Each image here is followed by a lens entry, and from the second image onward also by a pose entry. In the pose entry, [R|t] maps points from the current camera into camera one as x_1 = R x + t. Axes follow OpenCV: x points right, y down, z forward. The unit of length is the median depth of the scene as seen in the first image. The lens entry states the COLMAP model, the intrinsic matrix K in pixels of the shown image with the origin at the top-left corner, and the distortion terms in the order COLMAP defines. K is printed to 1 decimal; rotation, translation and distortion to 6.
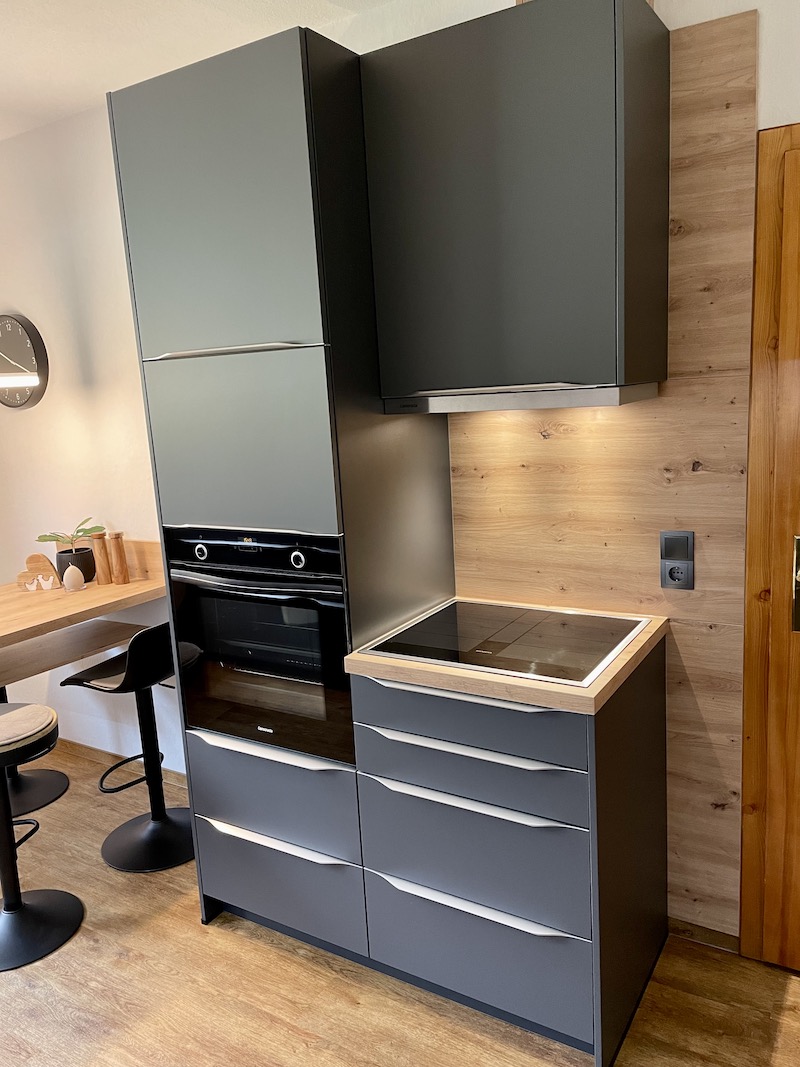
lens RADIAL K [[807.6, 0, 400.2], [0, 807.6, 526.6], [0, 0, 1]] dist [0.064677, -0.076358]
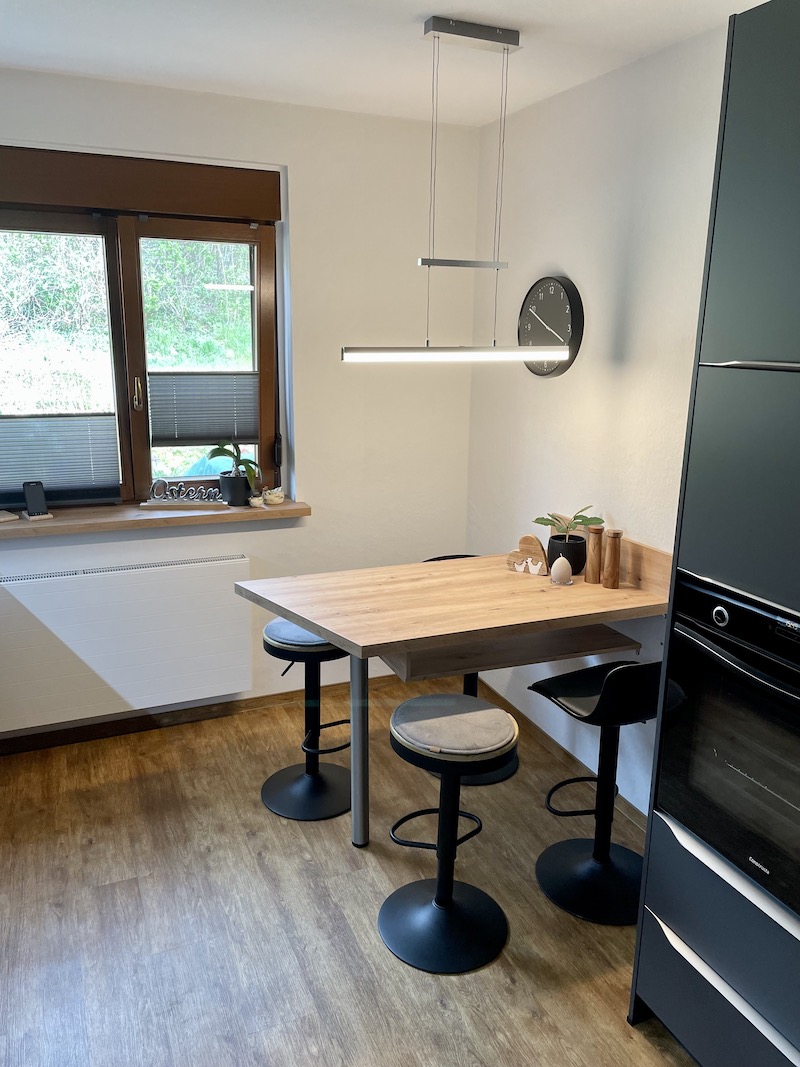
lens RADIAL K [[807.6, 0, 401.2], [0, 807.6, 524.5], [0, 0, 1]] dist [0.064677, -0.076358]
pose [[0.819951, 0.206727, -0.533802, -0.073874], [-0.166520, 0.978324, 0.123095, -0.074328], [0.547678, -0.012043, 0.836602, 0.137531]]
